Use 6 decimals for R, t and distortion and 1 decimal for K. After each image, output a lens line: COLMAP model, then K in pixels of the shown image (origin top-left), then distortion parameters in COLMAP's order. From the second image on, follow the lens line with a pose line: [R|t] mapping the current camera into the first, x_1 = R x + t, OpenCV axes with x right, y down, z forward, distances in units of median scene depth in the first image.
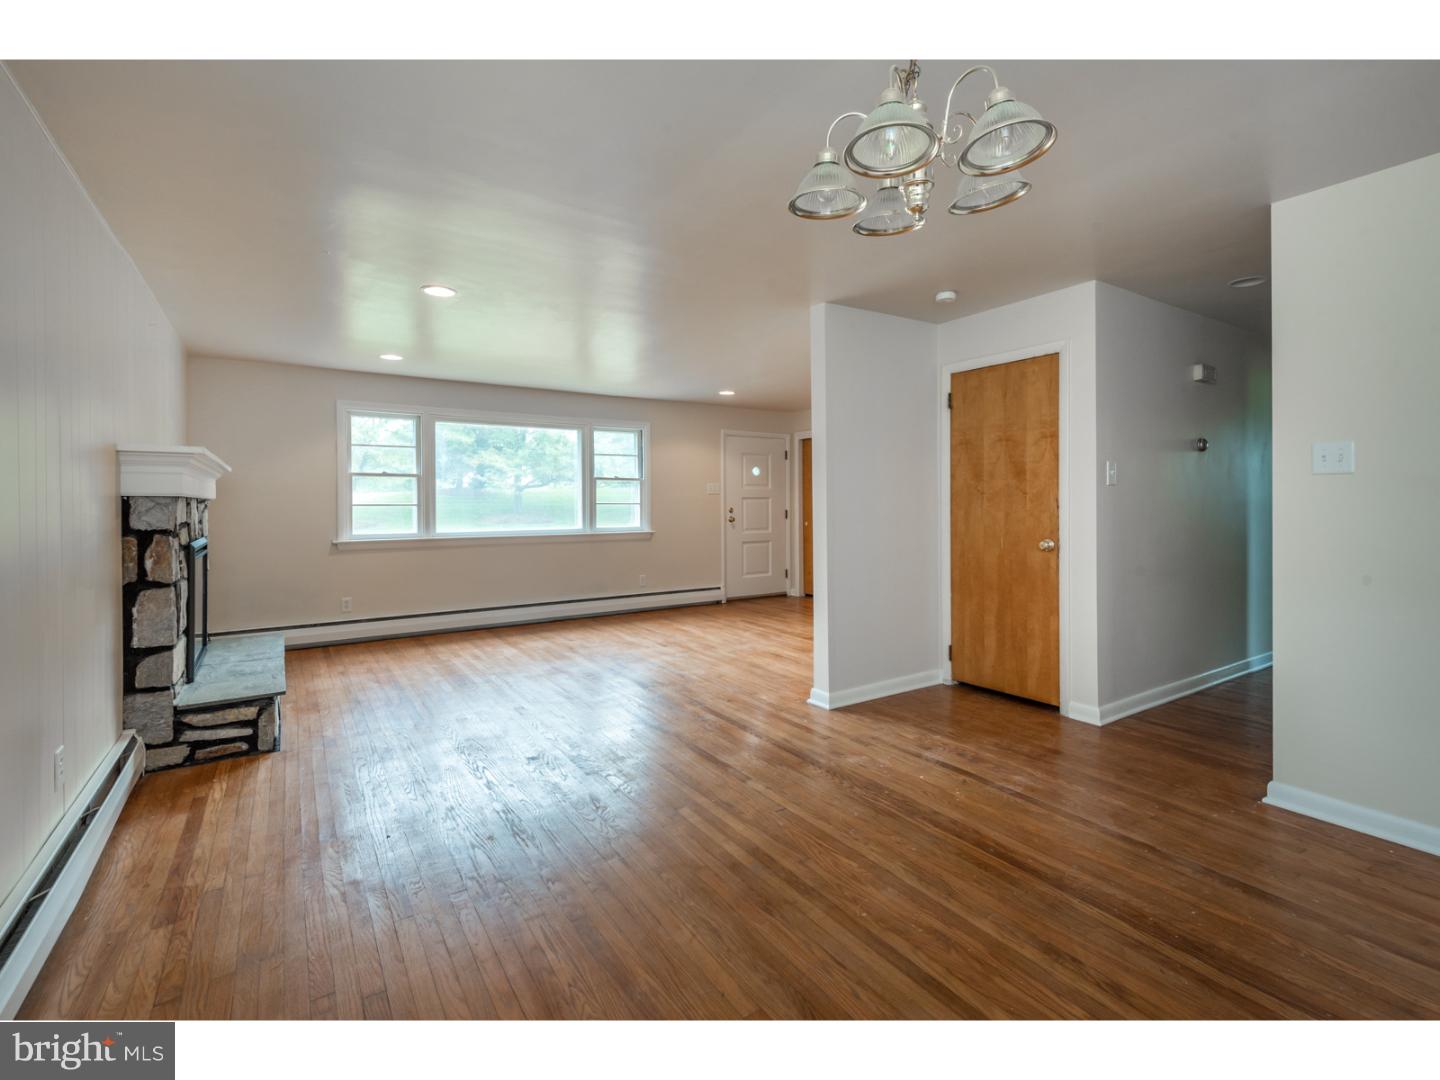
lens RADIAL K [[662.3, 0, 767.8], [0, 662.3, 505.8], [0, 0, 1]] dist [0.010677, -0.000754]
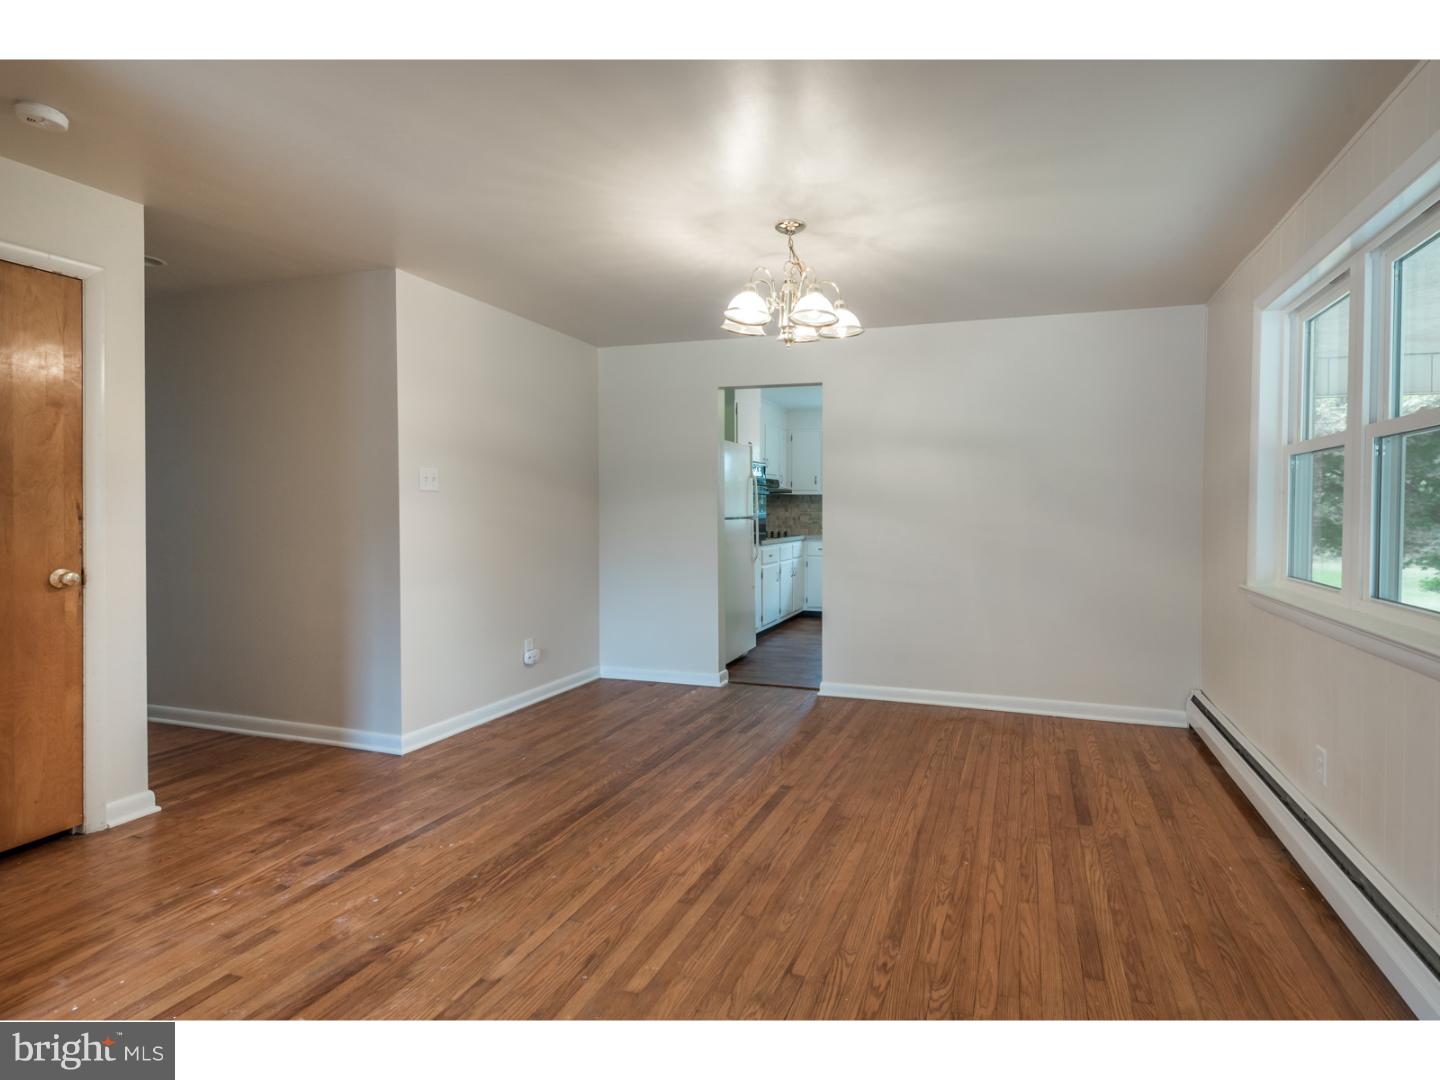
lens RADIAL K [[662.3, 0, 767.8], [0, 662.3, 505.8], [0, 0, 1]] dist [0.010677, -0.000754]
pose [[-0.538942, 0.007026, 0.842313, -0.644312], [-0.000190, 0.999964, -0.008462, -0.005110], [-0.842343, -0.004720, -0.538922, 1.070809]]
